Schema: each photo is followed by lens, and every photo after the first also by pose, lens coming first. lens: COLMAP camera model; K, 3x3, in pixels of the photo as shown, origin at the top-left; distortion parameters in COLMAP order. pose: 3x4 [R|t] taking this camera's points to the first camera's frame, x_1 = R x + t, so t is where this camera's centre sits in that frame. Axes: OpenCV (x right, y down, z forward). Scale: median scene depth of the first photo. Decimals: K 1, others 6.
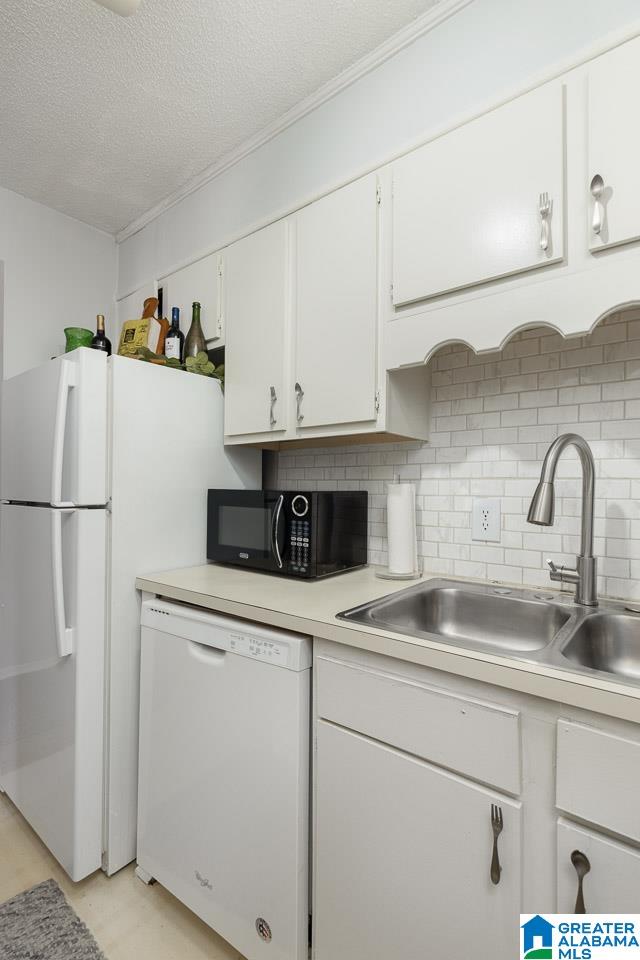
lens RADIAL K [[446.2, 0, 321.7], [0, 446.2, 468.8], [0, 0, 1]] dist [0.000484, -0.000038]
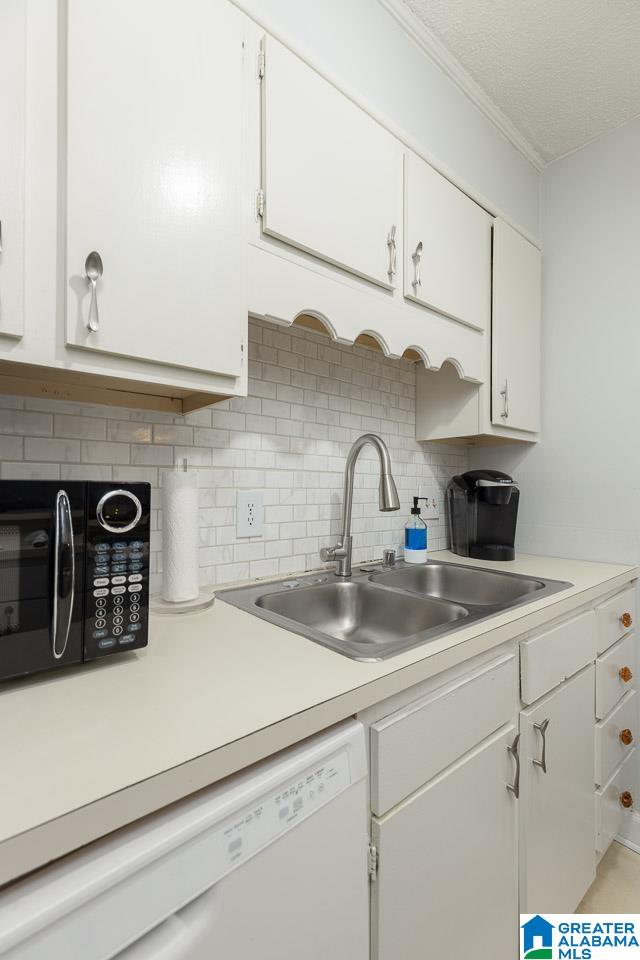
lens RADIAL K [[430.1, 0, 320.0], [0, 430.1, 480.0], [0, 0, 1]] dist [0.002871, -0.000050]
pose [[0.196983, 0.007846, 0.980375, -0.470044], [-0.046529, 0.998916, 0.001355, 0.037570], [-0.979302, -0.045883, 0.197135, 0.696967]]
